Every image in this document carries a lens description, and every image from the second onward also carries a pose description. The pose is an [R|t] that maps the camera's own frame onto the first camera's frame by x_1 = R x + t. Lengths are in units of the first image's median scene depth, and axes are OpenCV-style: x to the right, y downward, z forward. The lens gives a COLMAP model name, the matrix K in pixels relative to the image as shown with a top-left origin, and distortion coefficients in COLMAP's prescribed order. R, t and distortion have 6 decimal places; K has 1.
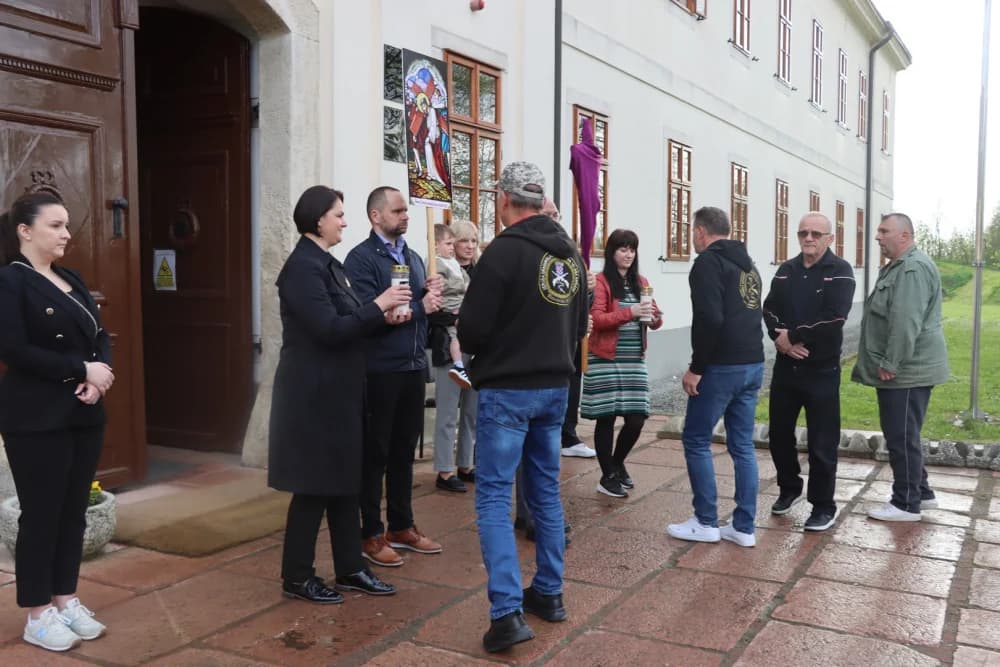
lens RADIAL K [[1053.4, 0, 472.1], [0, 1053.4, 327.7], [0, 0, 1]] dist [-0.097654, 0.361441]
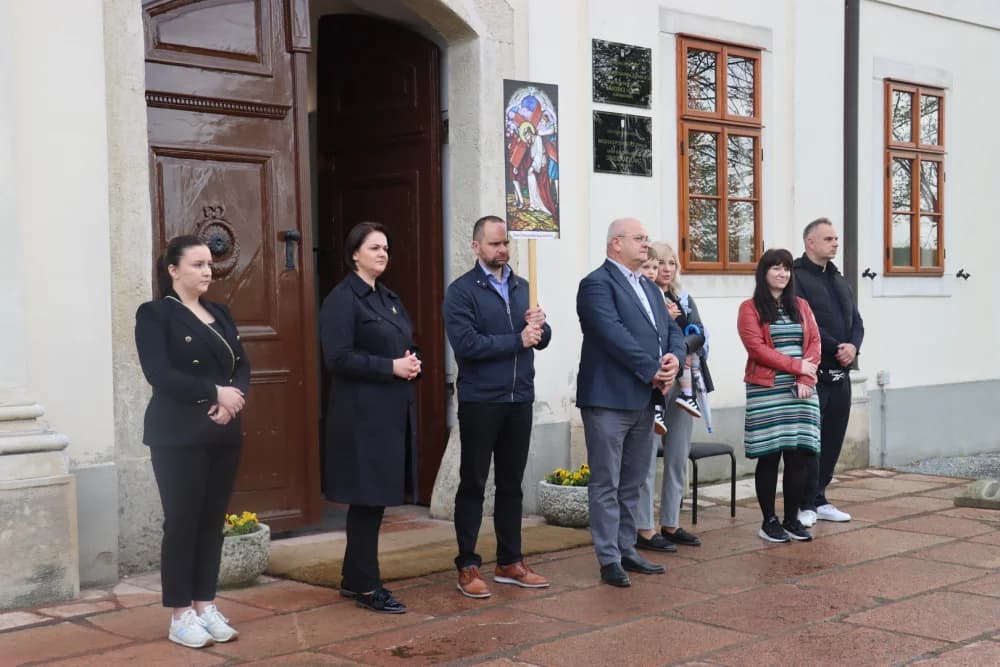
lens RADIAL K [[1687.0, 0, 503.2], [0, 1687.0, 352.9], [0, 0, 1]] dist [-0.010640, 1.756216]
pose [[0.954924, -0.012486, -0.296589, 0.324270], [0.004392, 0.999600, -0.027942, 0.035760], [0.296819, 0.025380, 0.954596, -0.443308]]
